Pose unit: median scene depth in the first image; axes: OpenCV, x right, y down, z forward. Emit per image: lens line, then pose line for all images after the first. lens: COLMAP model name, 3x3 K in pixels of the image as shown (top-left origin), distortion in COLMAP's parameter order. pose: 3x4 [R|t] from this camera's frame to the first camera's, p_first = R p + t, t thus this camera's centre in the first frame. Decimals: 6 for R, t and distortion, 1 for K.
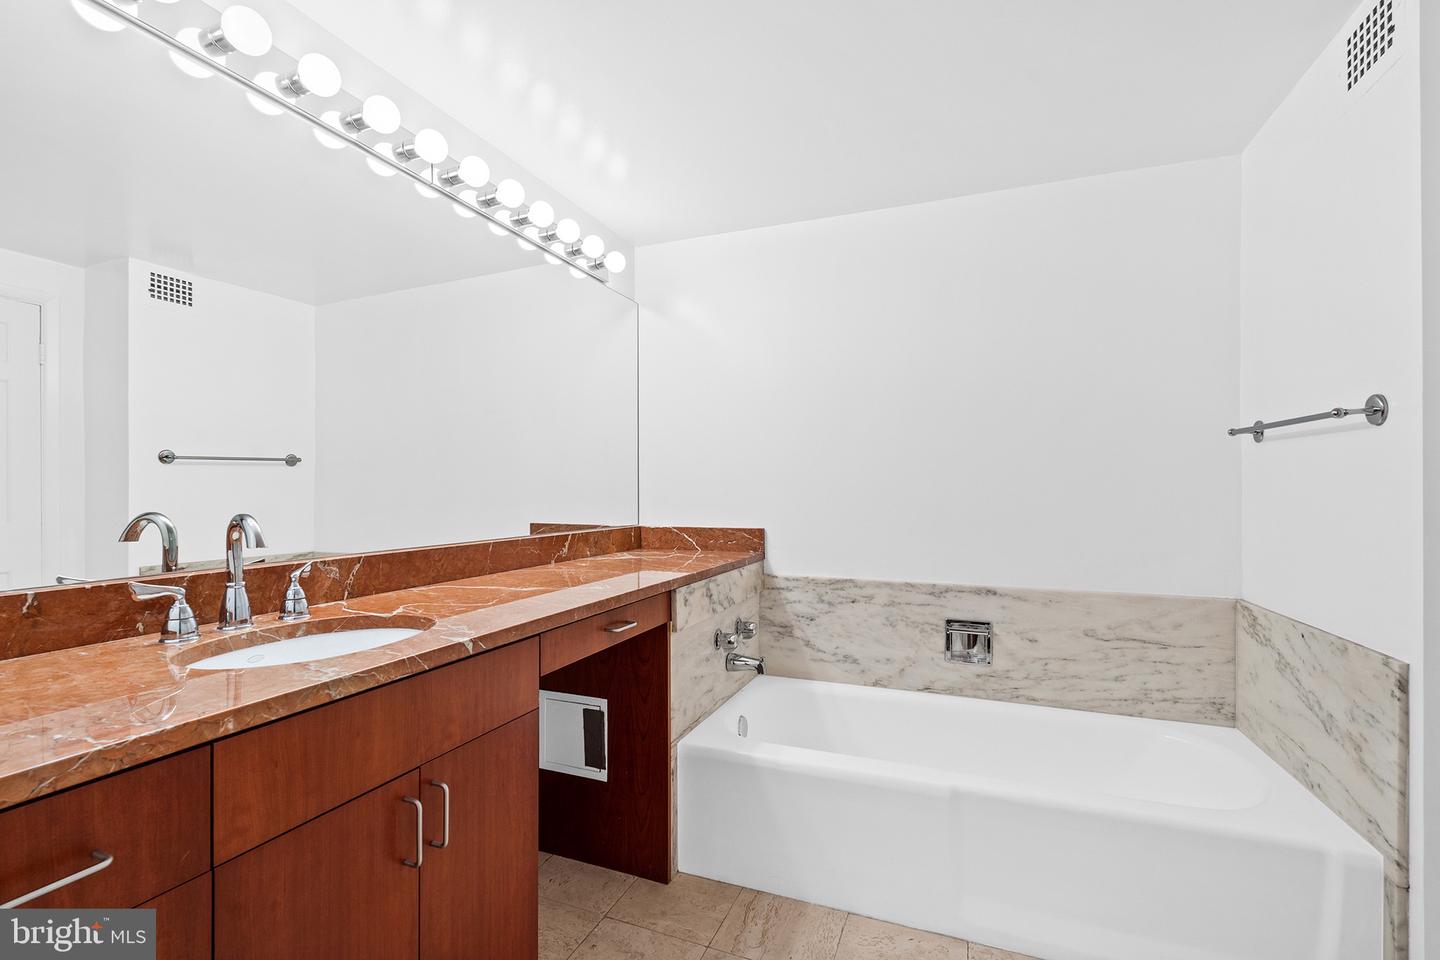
lens RADIAL K [[628.2, 0, 716.6], [0, 628.2, 489.4], [0, 0, 1]] dist [-0.004017, 0.000634]
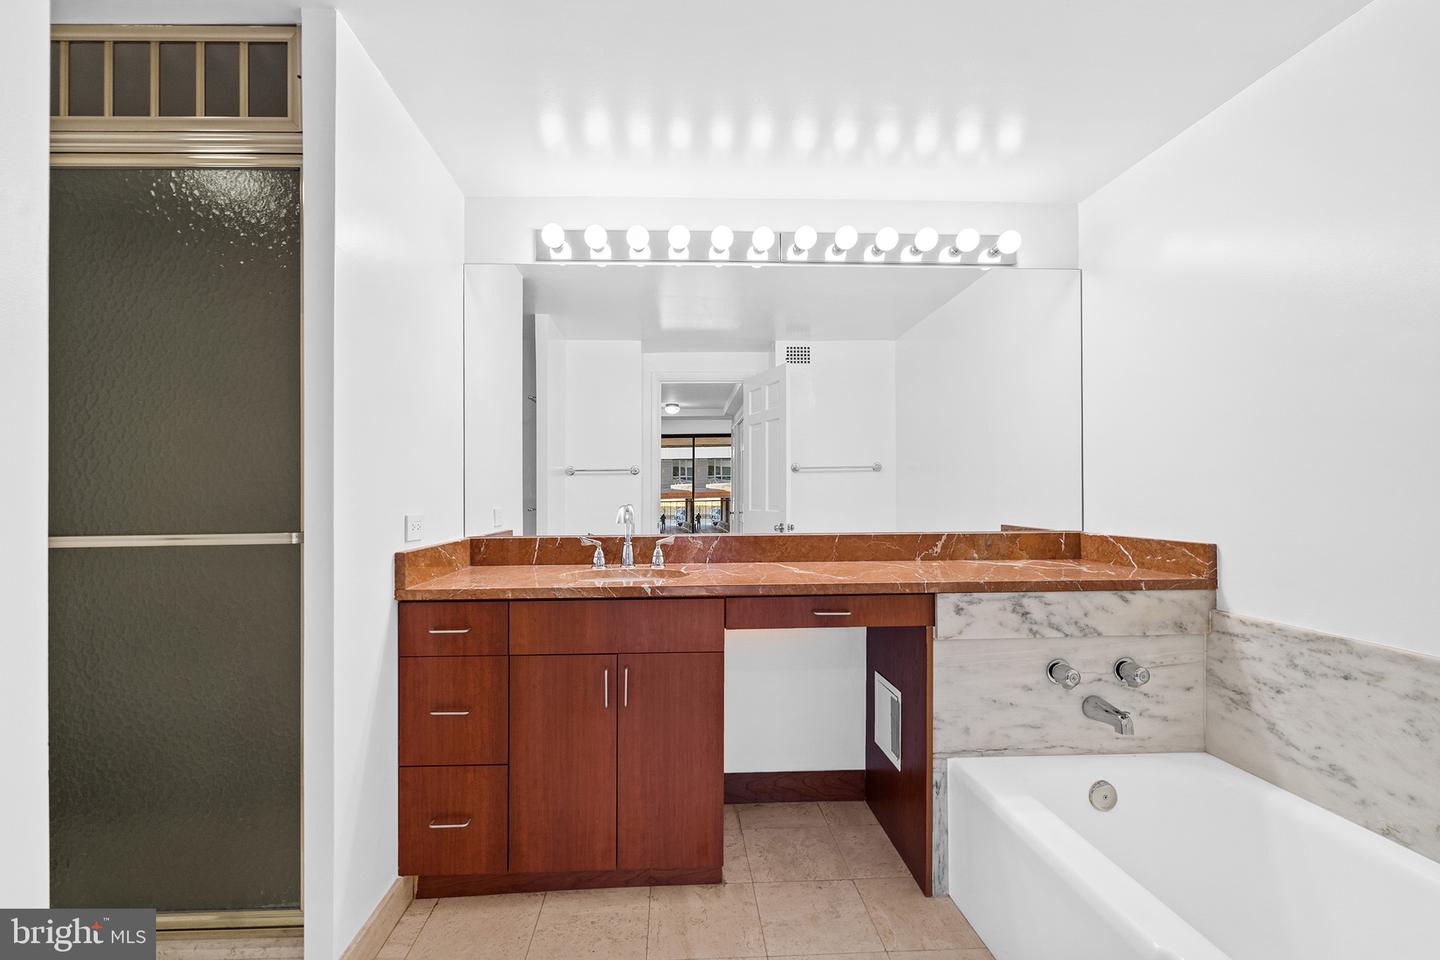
lens RADIAL K [[628.2, 0, 679.5], [0, 628.2, 484.6], [0, 0, 1]] dist [-0.004017, 0.000634]
pose [[0.415599, -0.013686, -0.909445, 0.488497], [0.006784, 0.999906, -0.011948, 0.000831], [0.909523, -0.001204, 0.415652, 0.186715]]
